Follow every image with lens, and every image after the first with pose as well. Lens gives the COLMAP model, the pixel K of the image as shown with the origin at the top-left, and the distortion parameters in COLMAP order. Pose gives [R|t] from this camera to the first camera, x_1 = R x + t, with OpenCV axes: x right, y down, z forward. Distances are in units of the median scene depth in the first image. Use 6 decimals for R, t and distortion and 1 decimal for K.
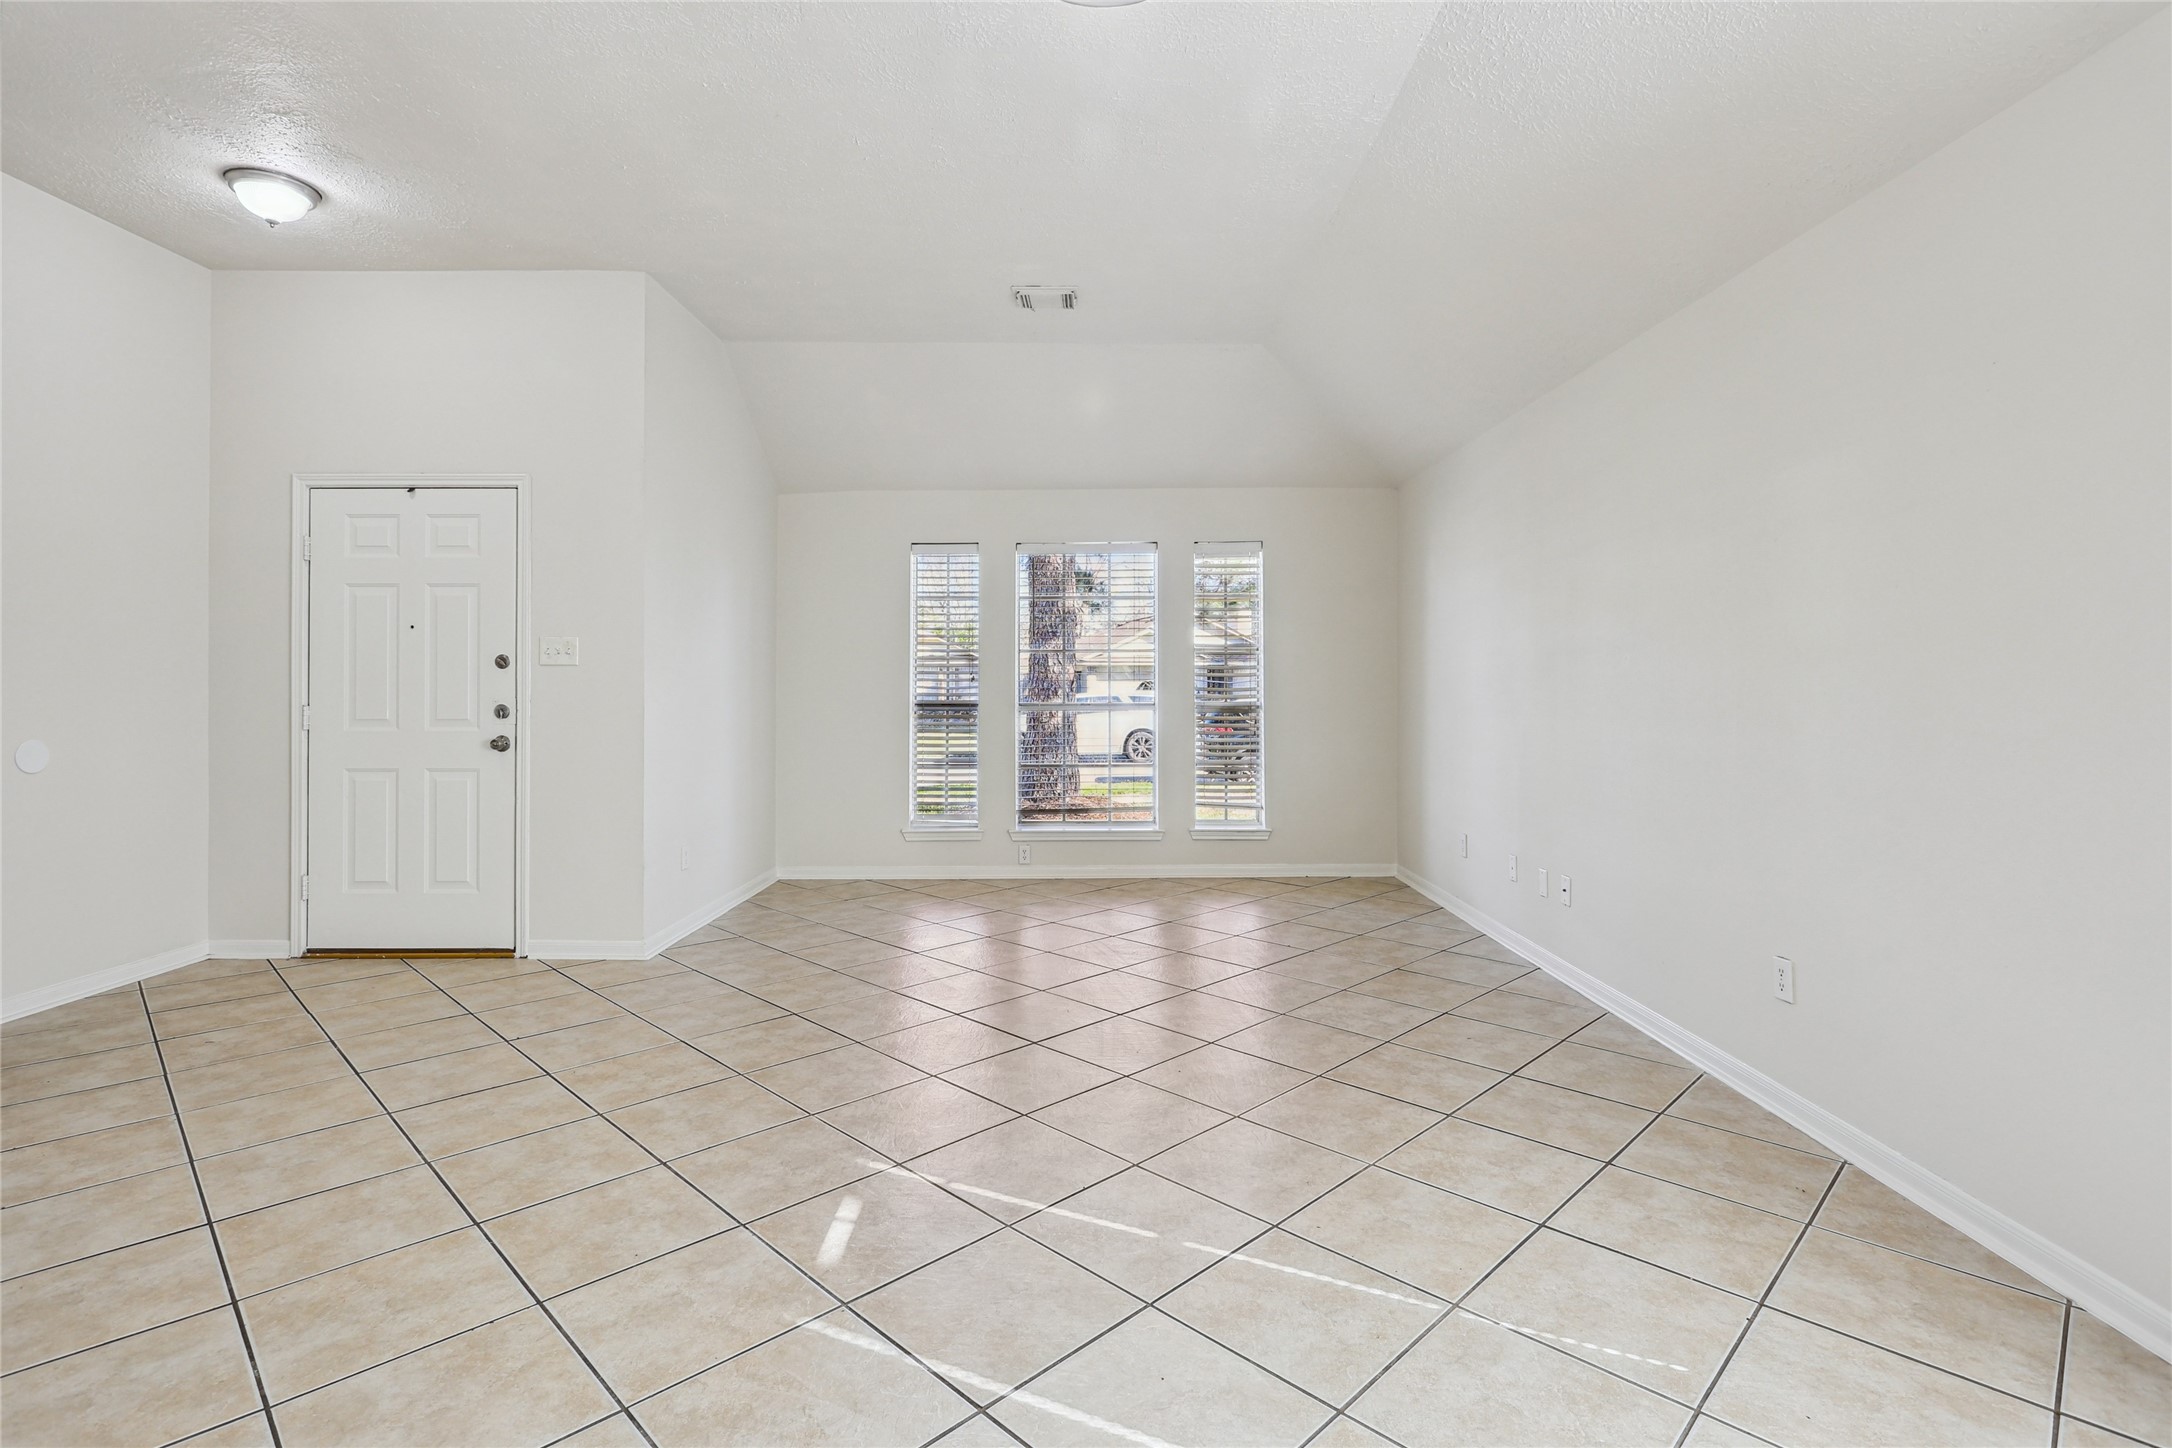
lens RADIAL K [[1043.8, 0, 1079.7], [0, 1043.8, 708.7], [0, 0, 1]] dist [-0.005786, 0.004949]
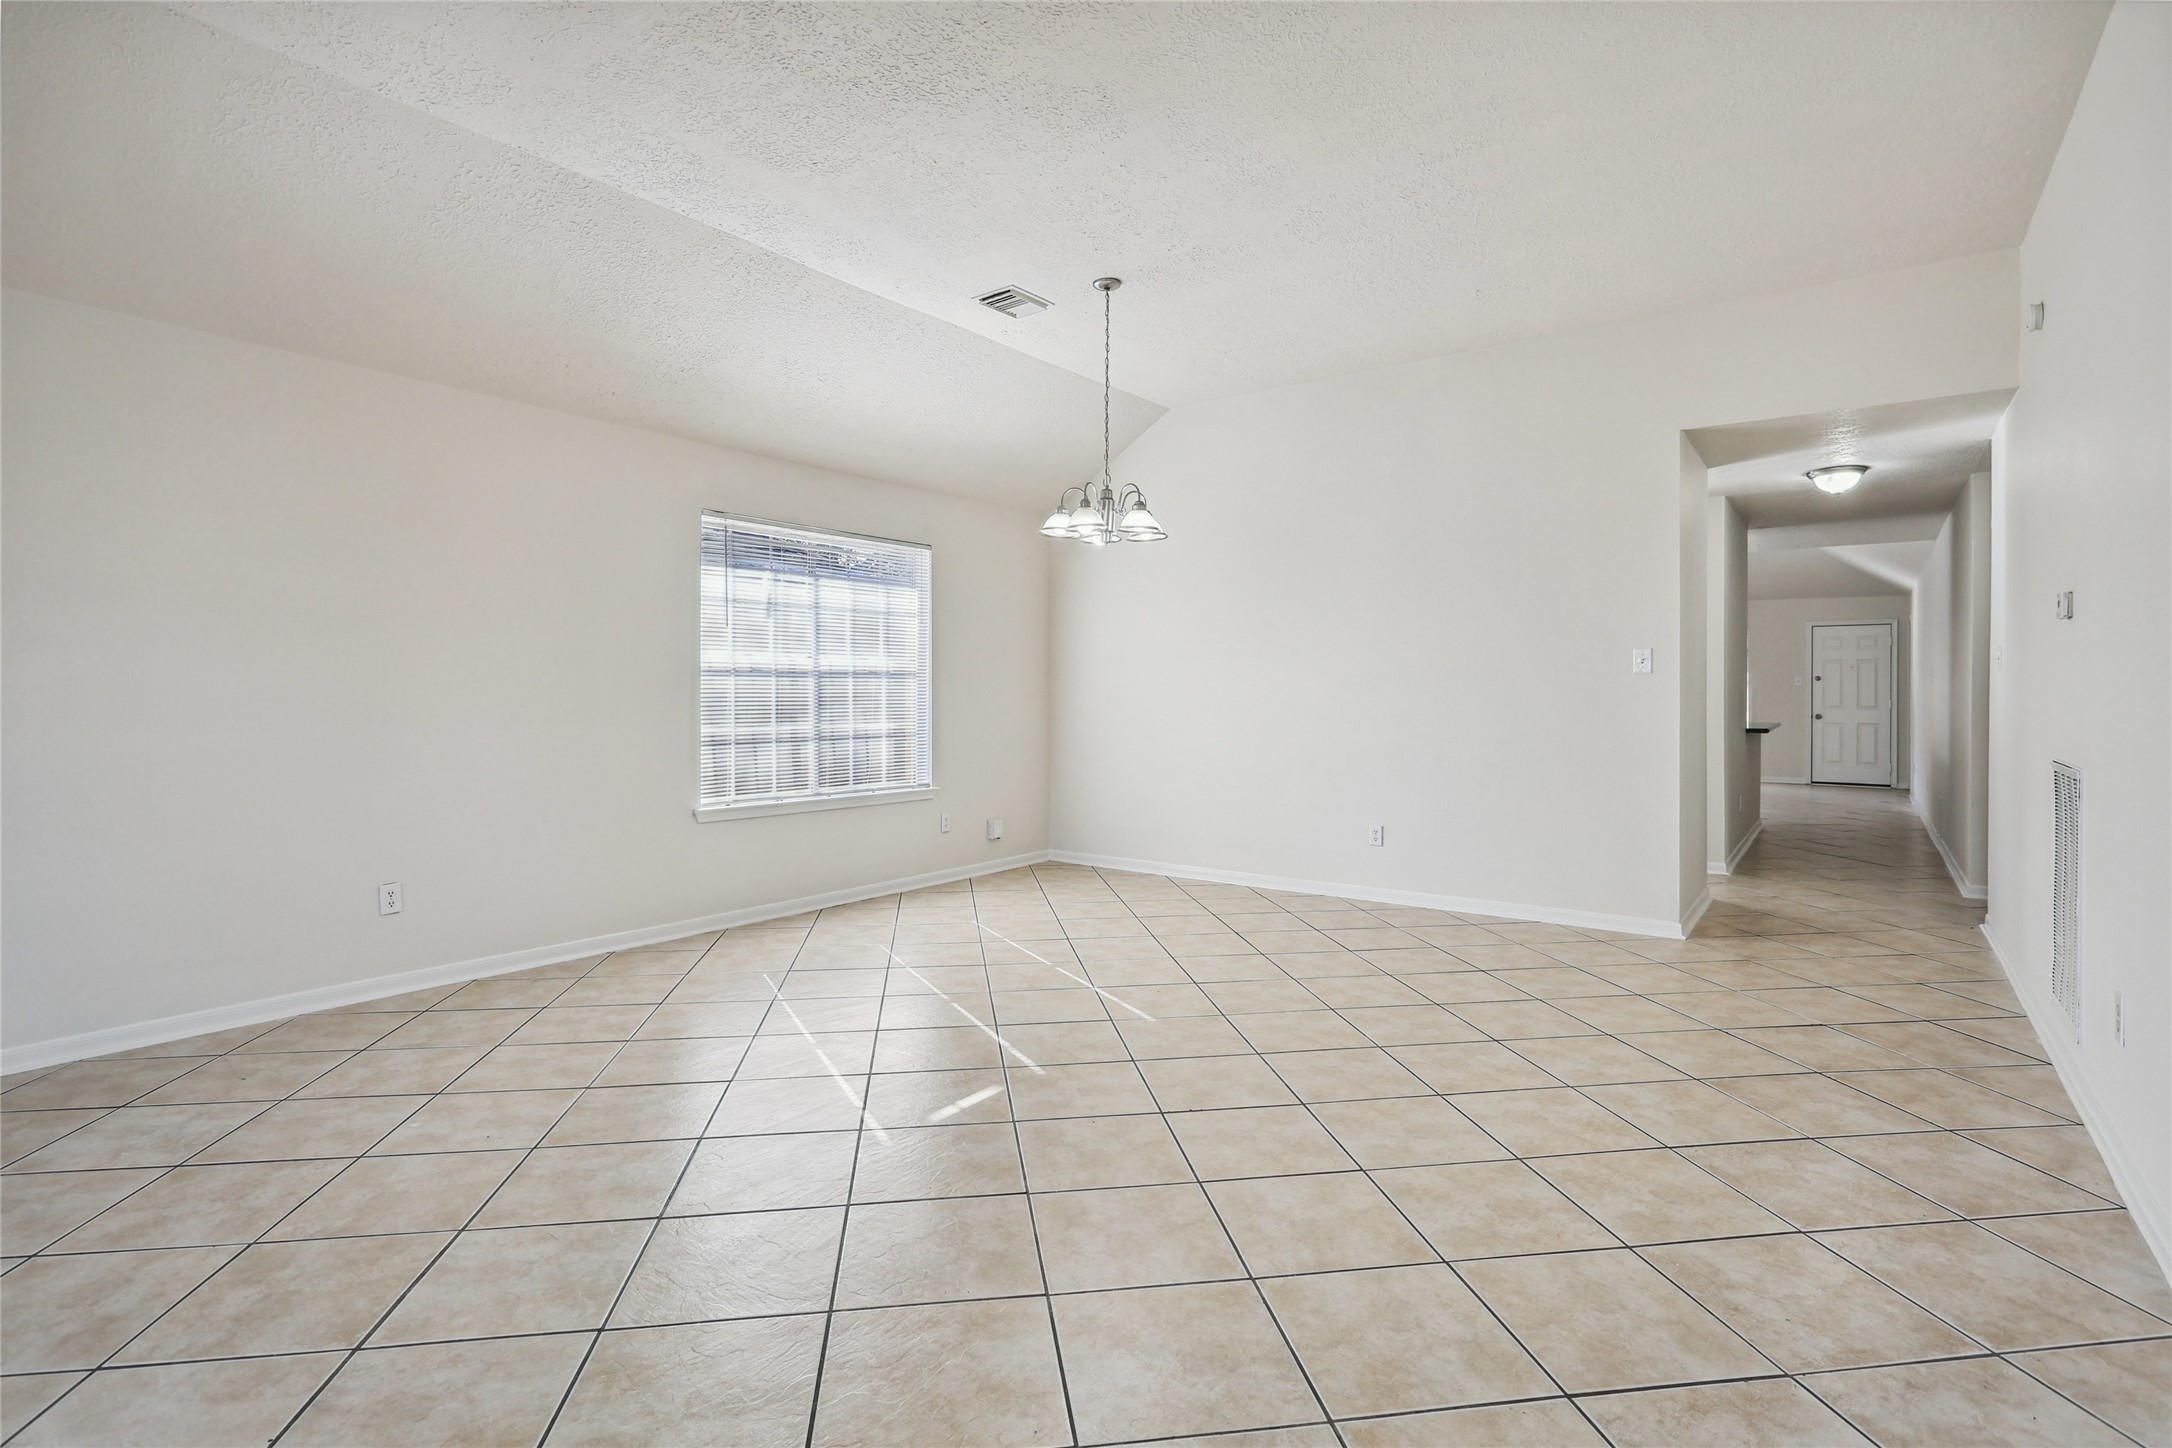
lens RADIAL K [[1043.8, 0, 1071.7], [0, 1043.8, 703.9], [0, 0, 1]] dist [-0.005786, 0.004949]
pose [[-0.798108, -0.006809, 0.602476, -0.695294], [0.011797, 0.999568, 0.026924, -0.023624], [-0.602399, 0.028596, -0.797682, 1.195493]]
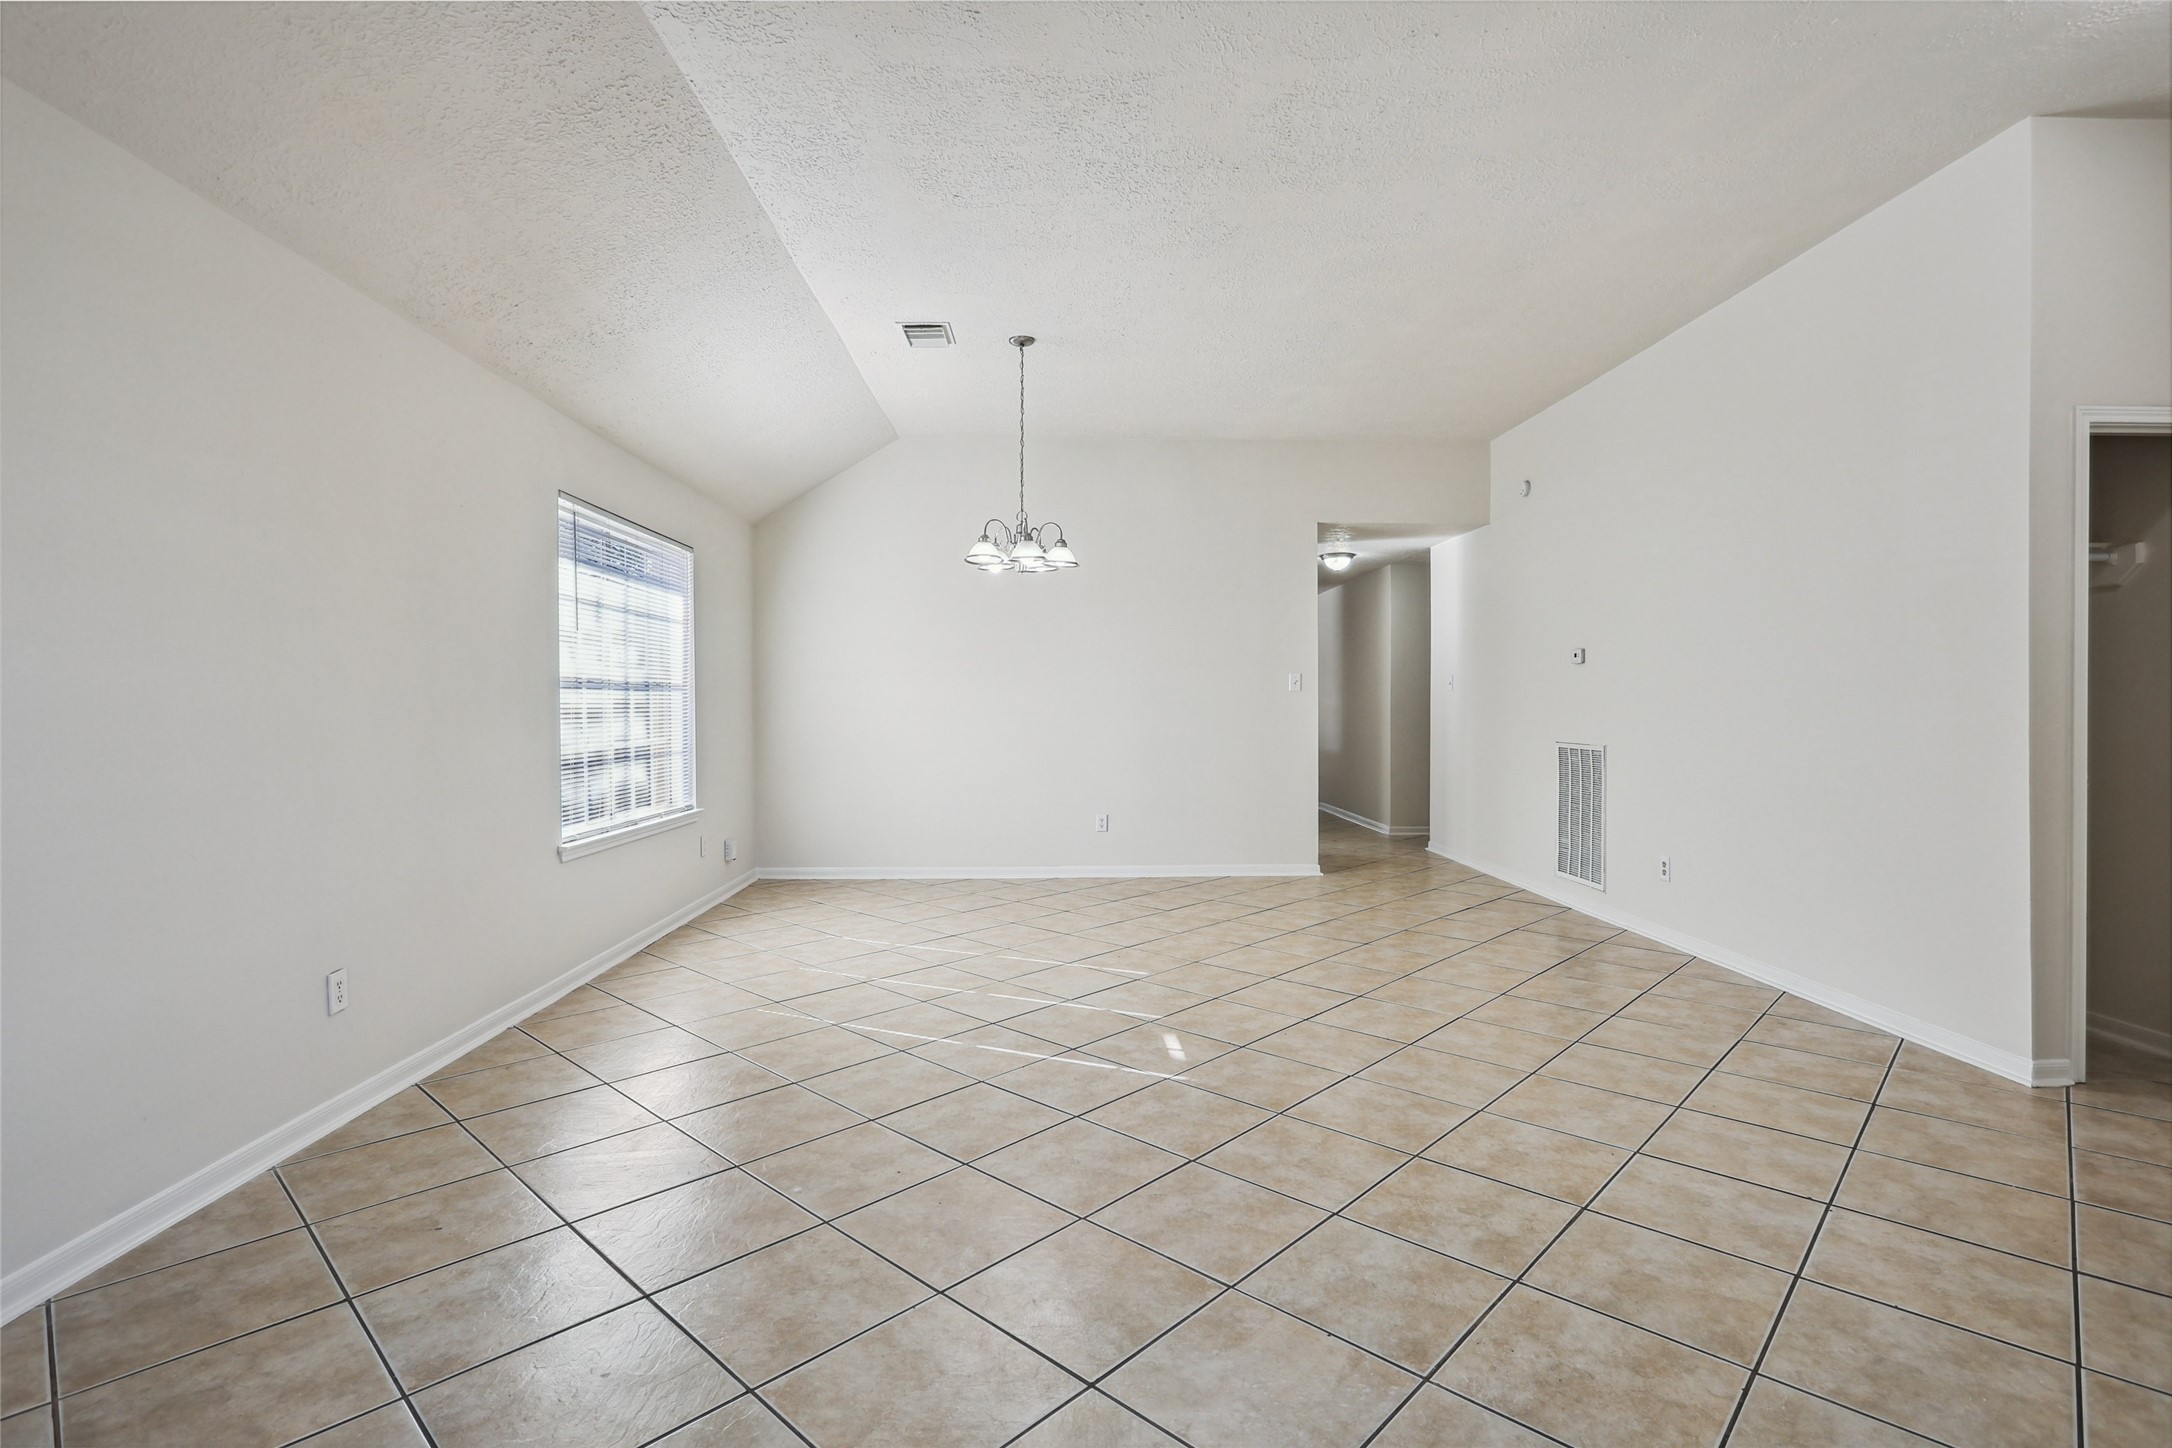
lens RADIAL K [[1043.8, 0, 1084.0], [0, 1043.8, 717.5], [0, 0, 1]] dist [-0.005786, 0.004949]
pose [[-0.999396, 0.004253, -0.034495, -0.020821], [0.003137, 0.999473, 0.032324, -0.032184], [0.034614, 0.032196, -0.998882, 1.566146]]
